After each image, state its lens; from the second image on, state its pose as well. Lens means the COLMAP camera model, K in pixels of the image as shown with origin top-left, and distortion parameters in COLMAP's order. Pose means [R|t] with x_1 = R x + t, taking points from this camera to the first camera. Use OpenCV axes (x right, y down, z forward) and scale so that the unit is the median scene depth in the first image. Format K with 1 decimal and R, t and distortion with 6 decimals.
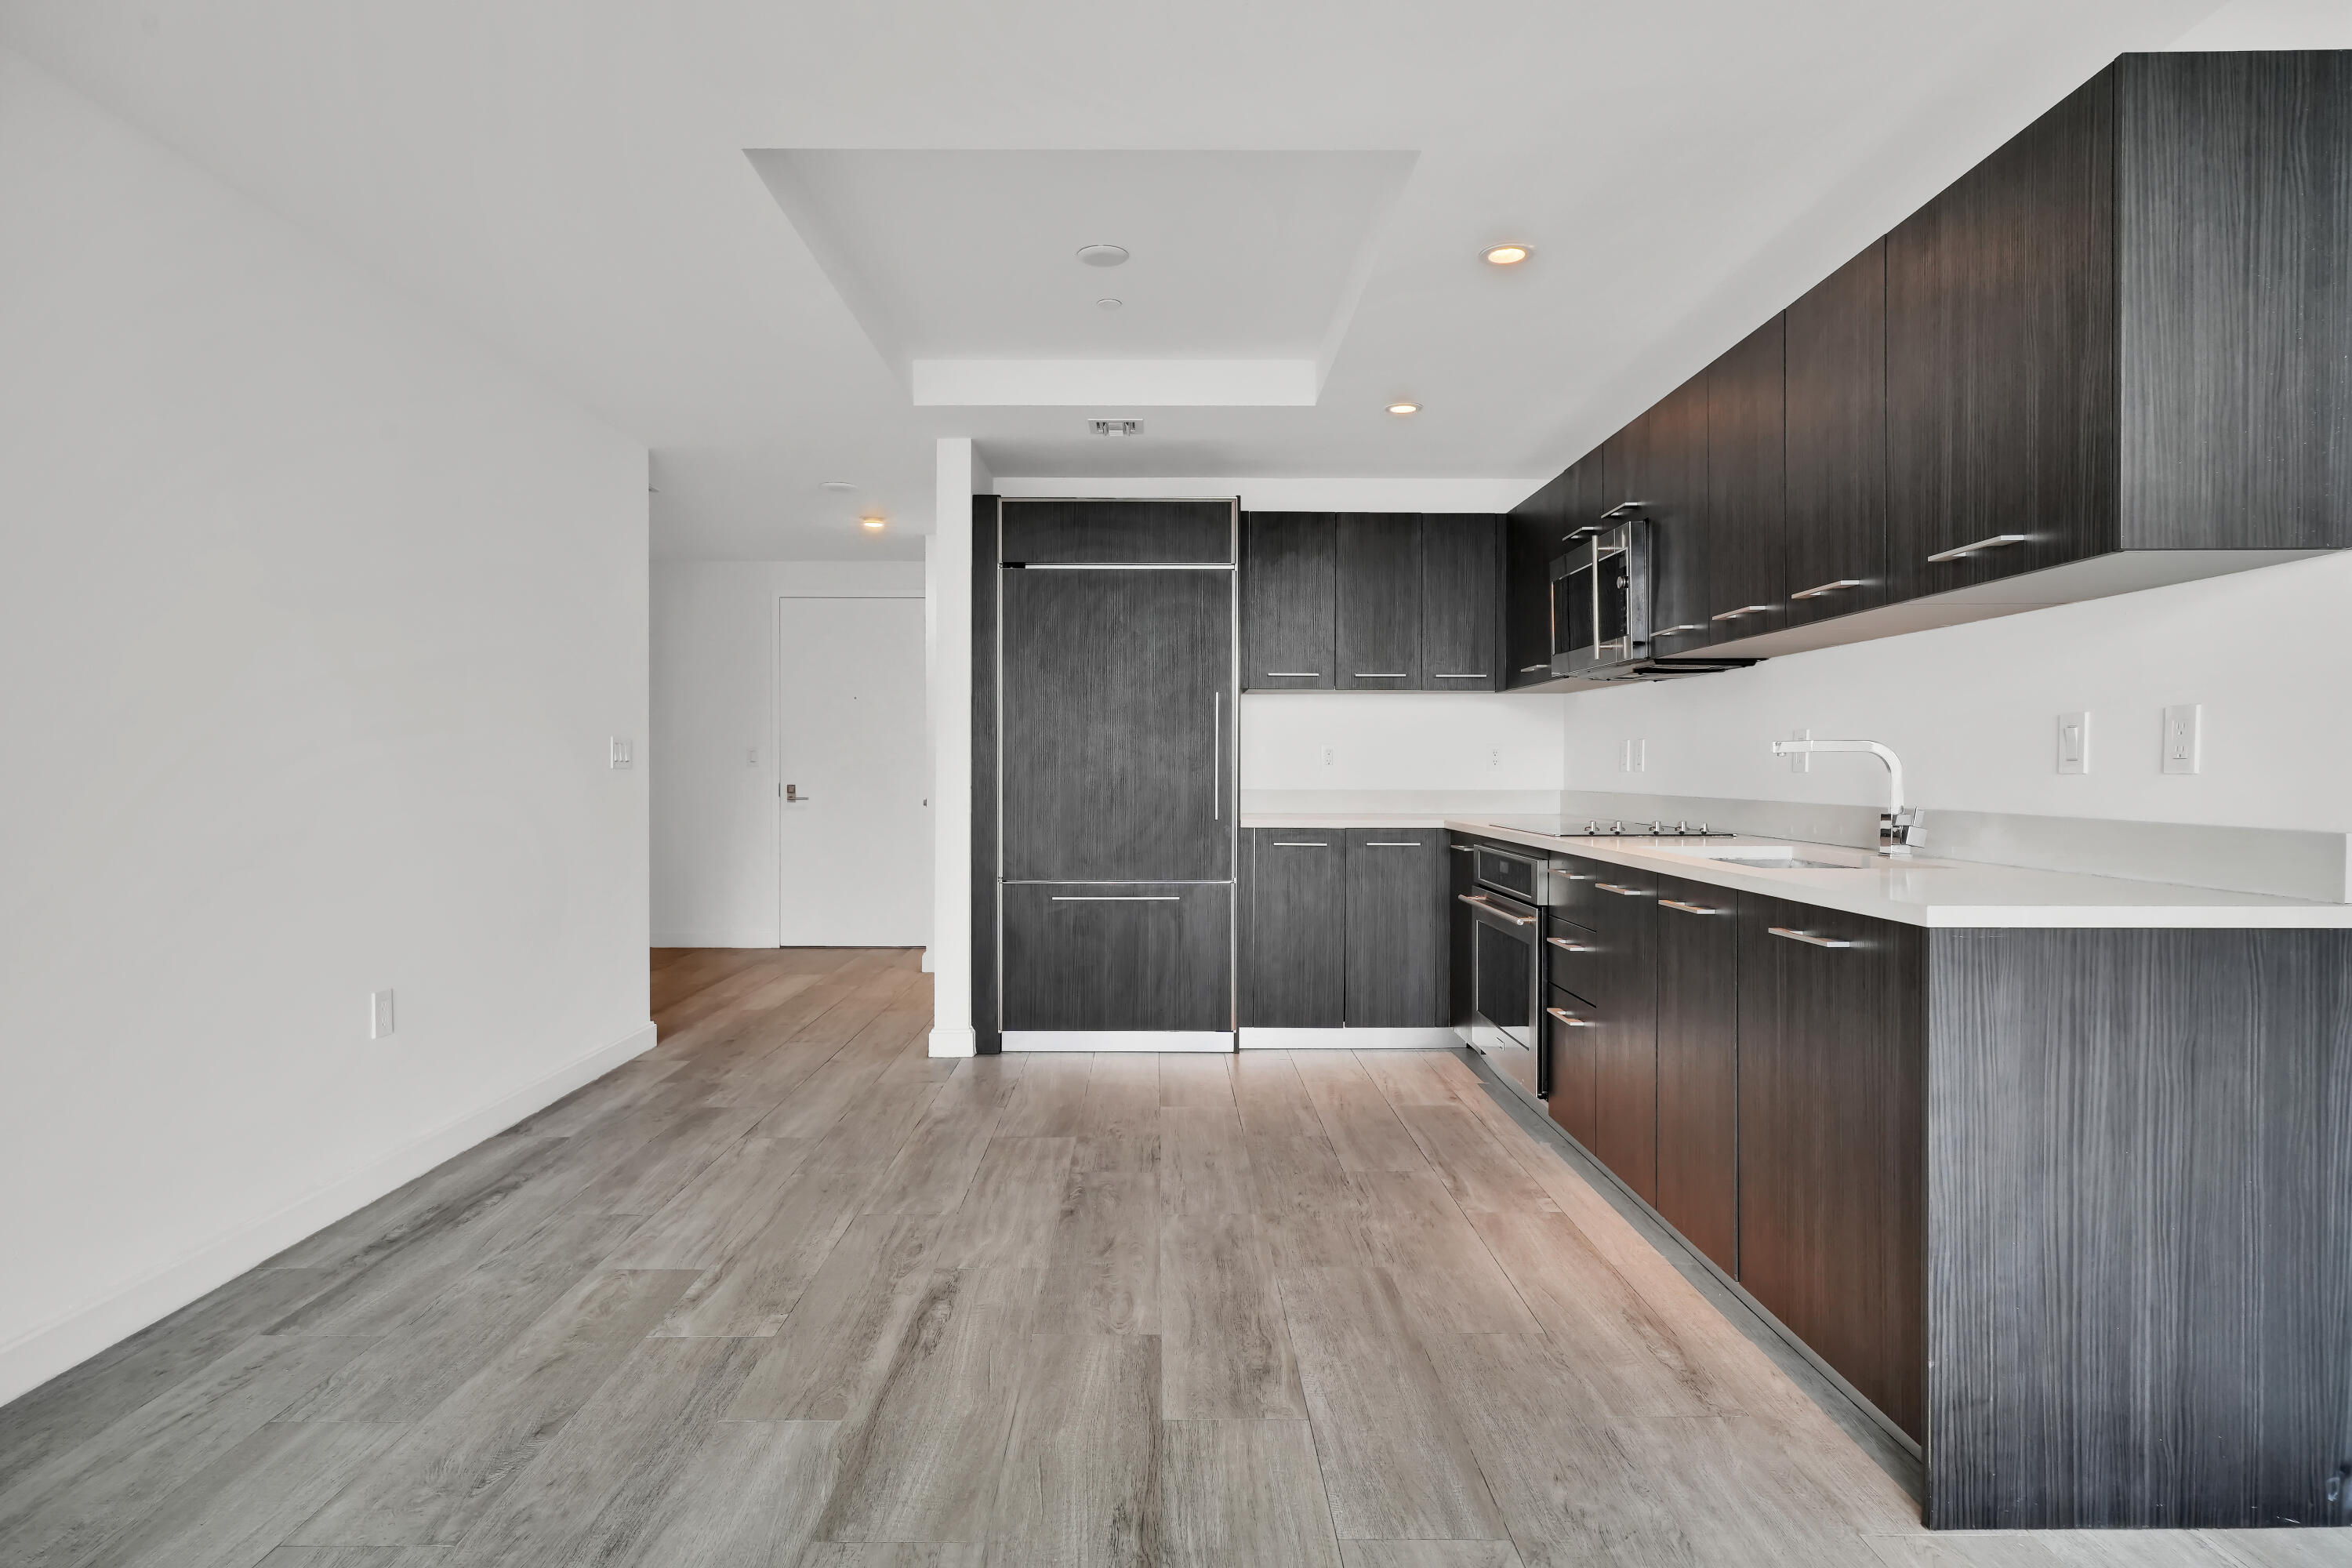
lens RADIAL K [[1295.8, 0, 1188.1], [0, 1295.8, 779.0], [0, 0, 1]] dist [-0.008960, 0.005816]
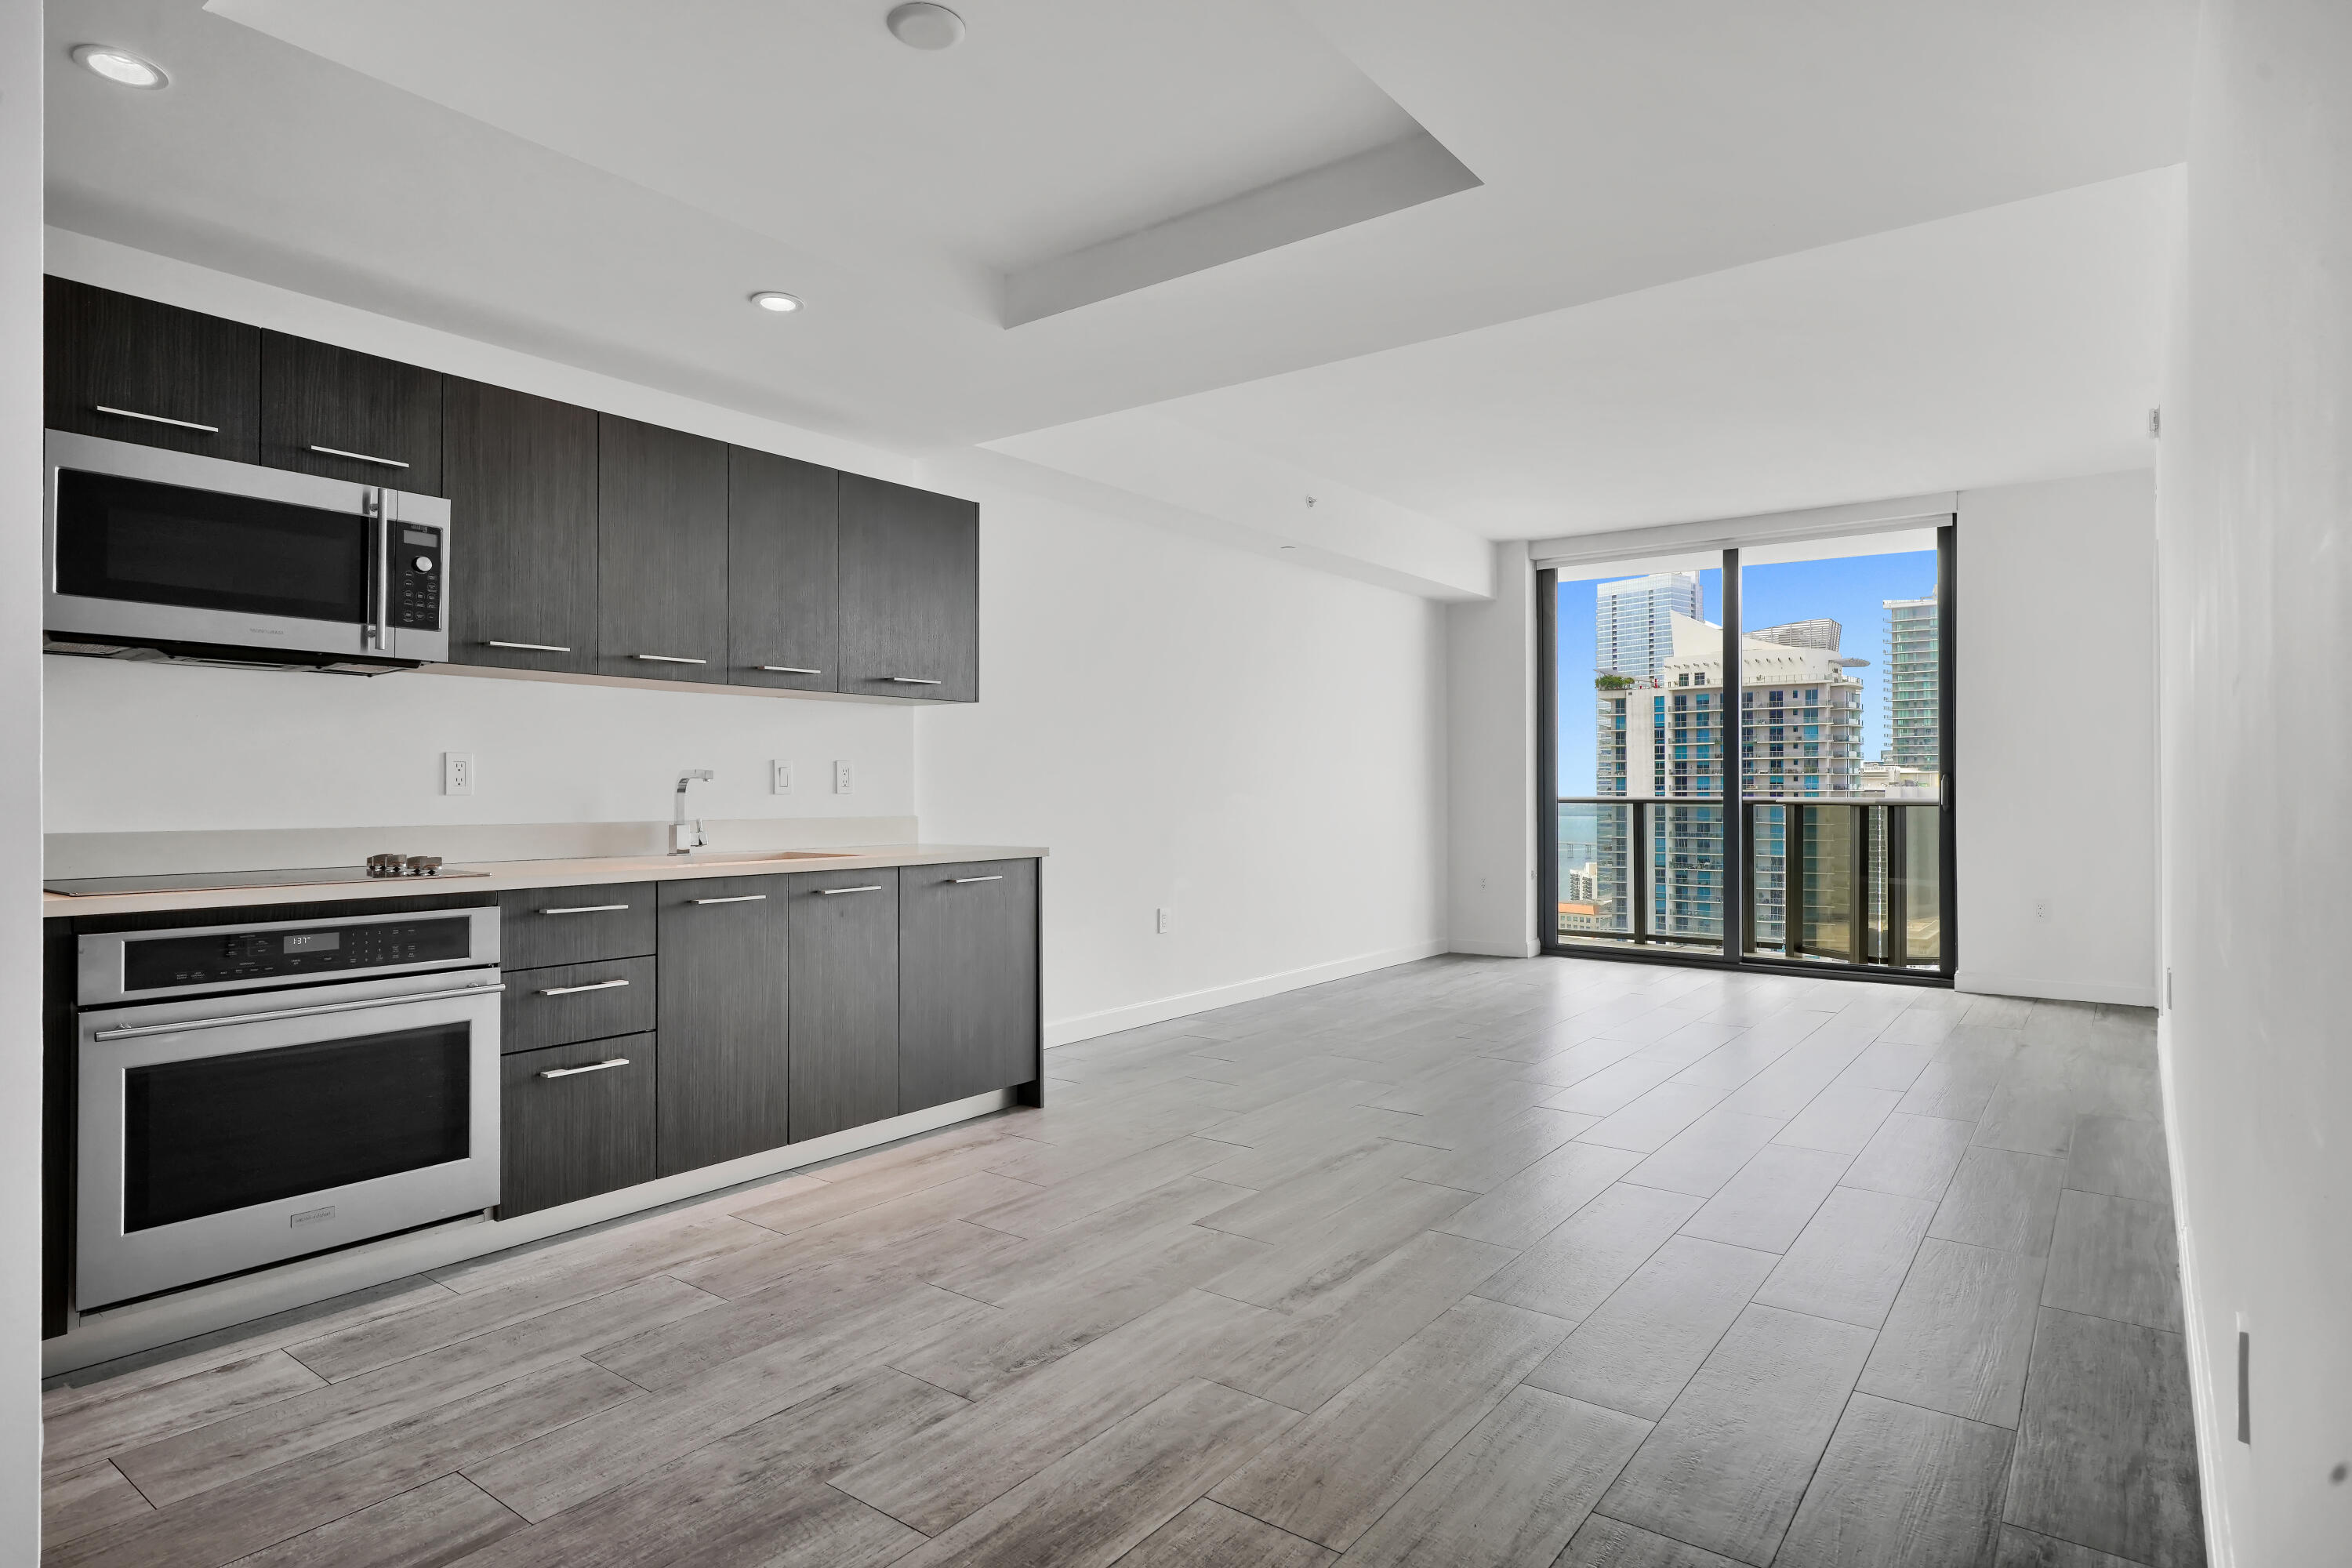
lens RADIAL K [[1240.4, 0, 1157.2], [0, 1240.4, 795.5], [0, 0, 1]] dist [0.000367, -0.002183]
pose [[-0.776329, -0.001855, 0.630326, -0.543360], [0.005927, 0.999930, 0.010243, -0.011657], [-0.630300, 0.011688, -0.776263, 1.379243]]
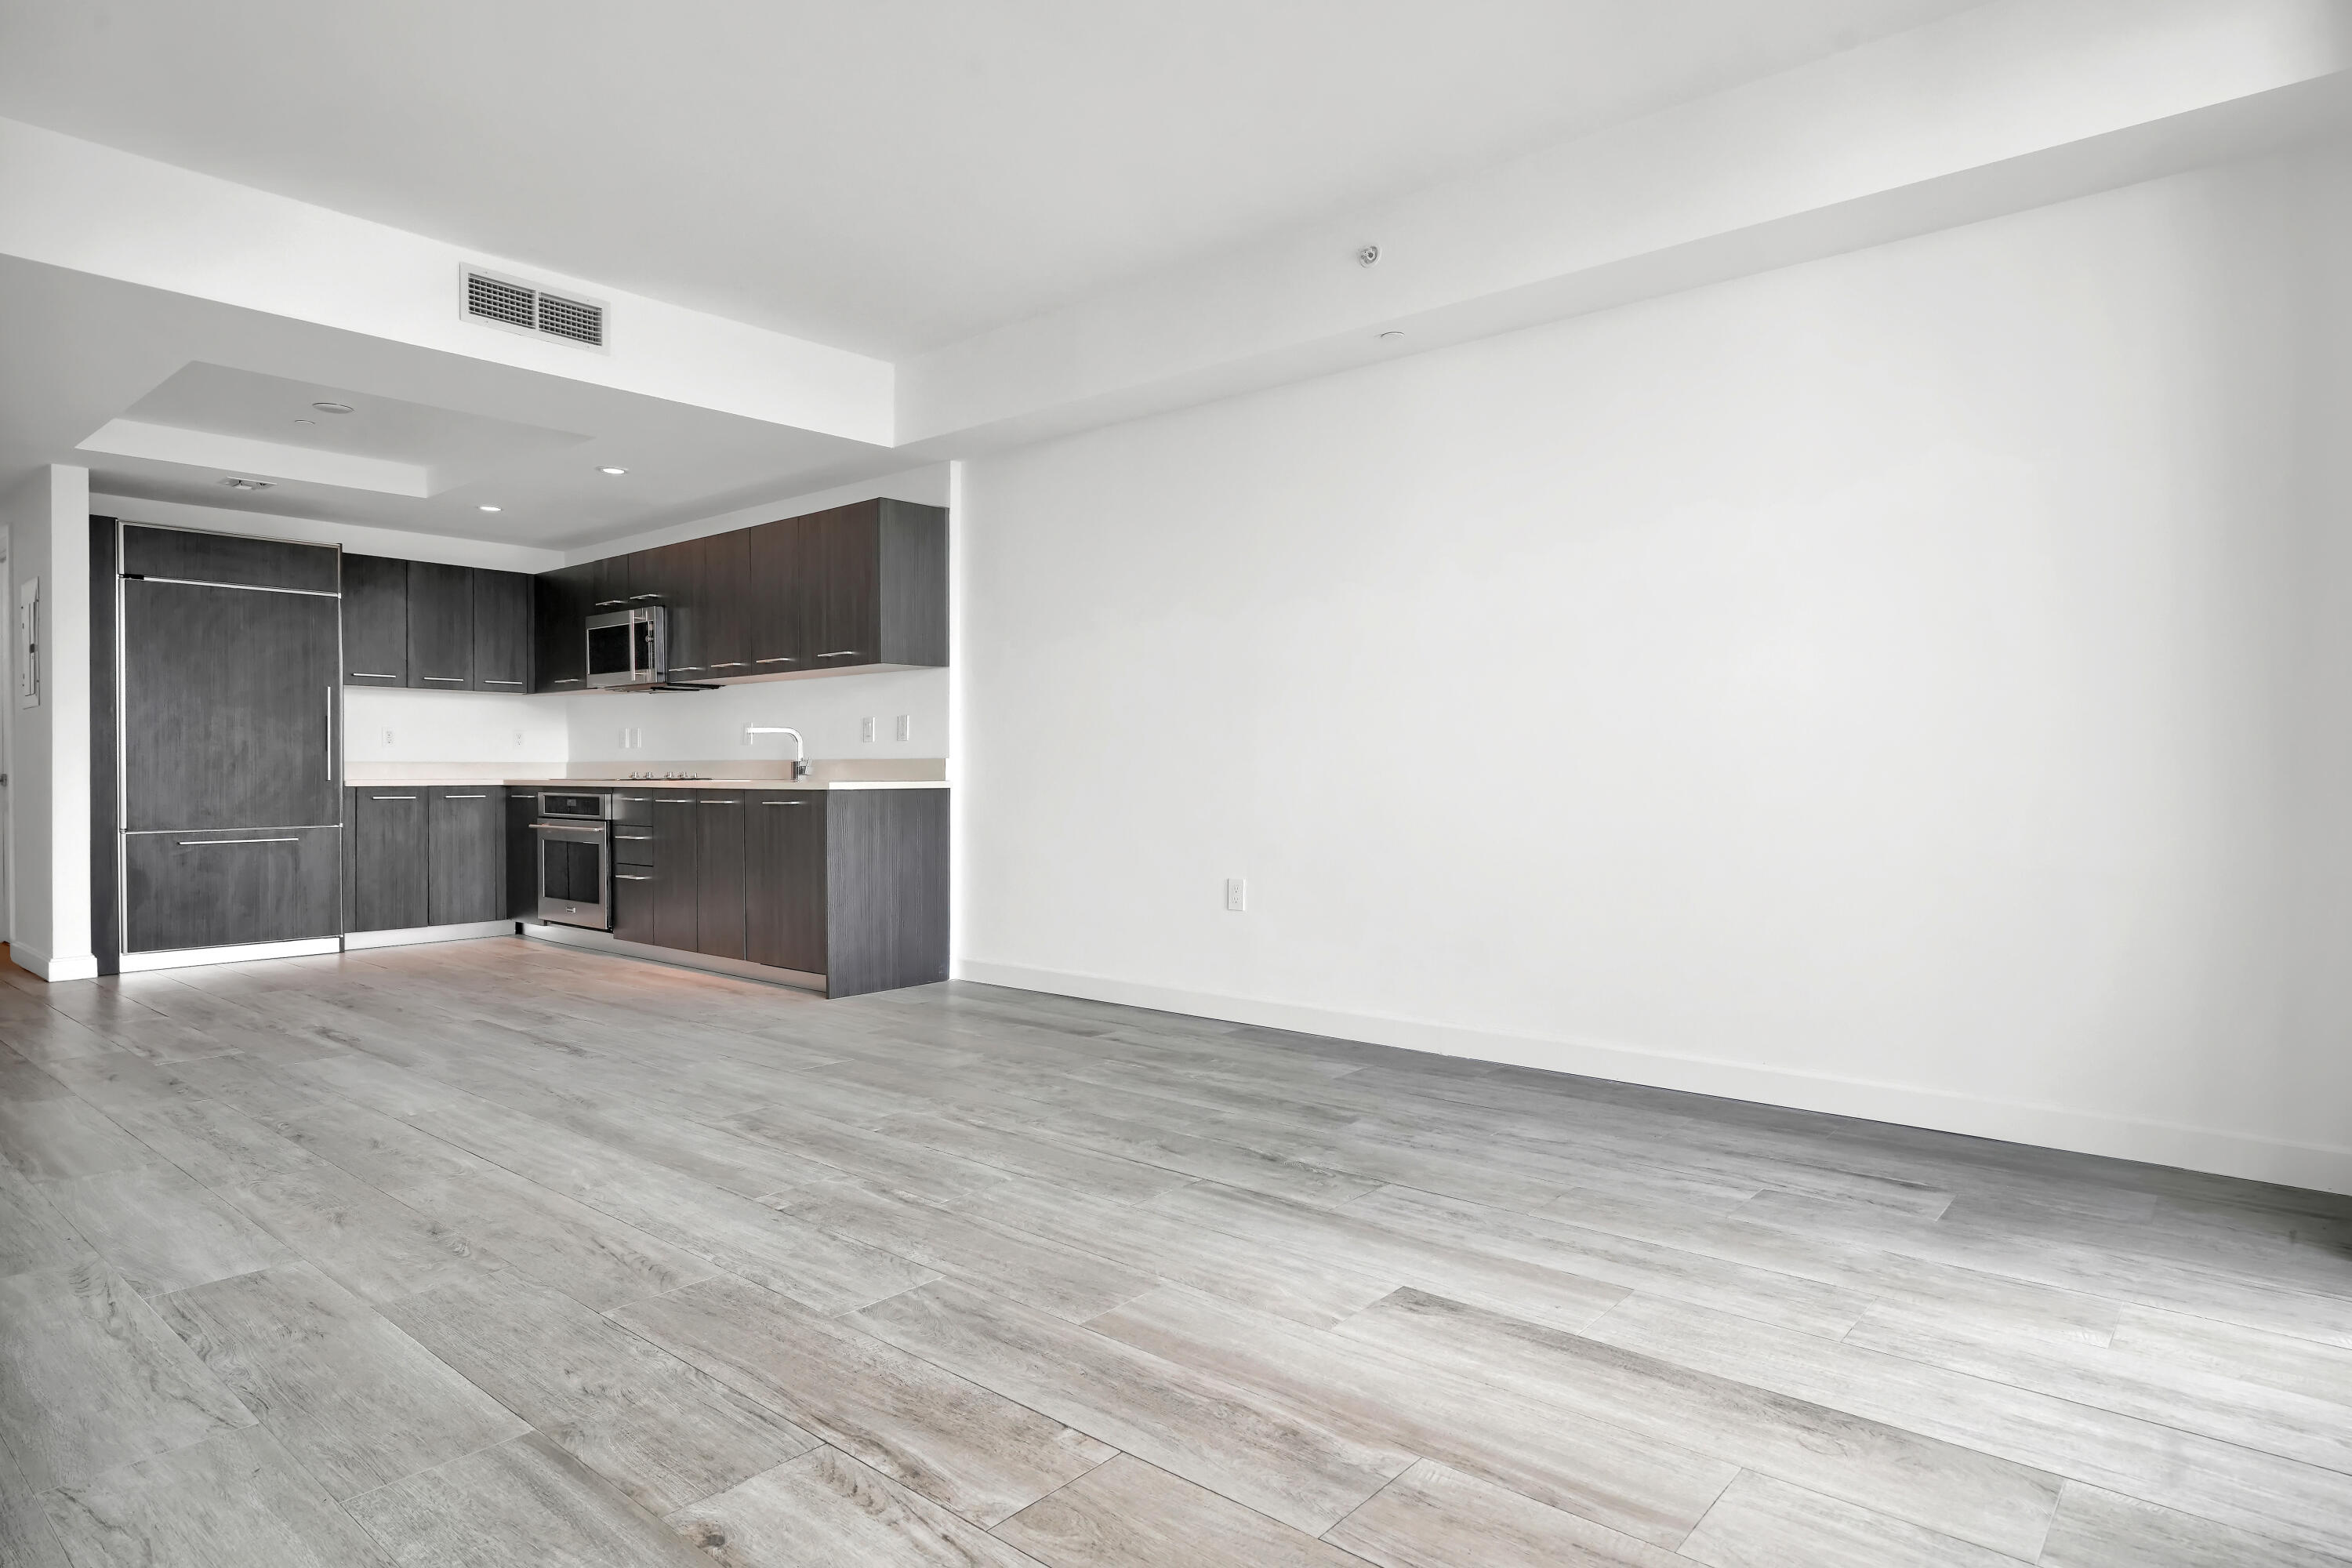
lens RADIAL K [[1336.3, 0, 1216.4], [0, 1336.3, 779.5], [0, 0, 1]] dist [-0.005777, 0.010631]
pose [[0.652185, -0.007631, 0.758021, -0.577118], [0.008922, 0.999957, 0.002391, 0.047287], [-0.758007, 0.005203, 0.652225, -0.828067]]
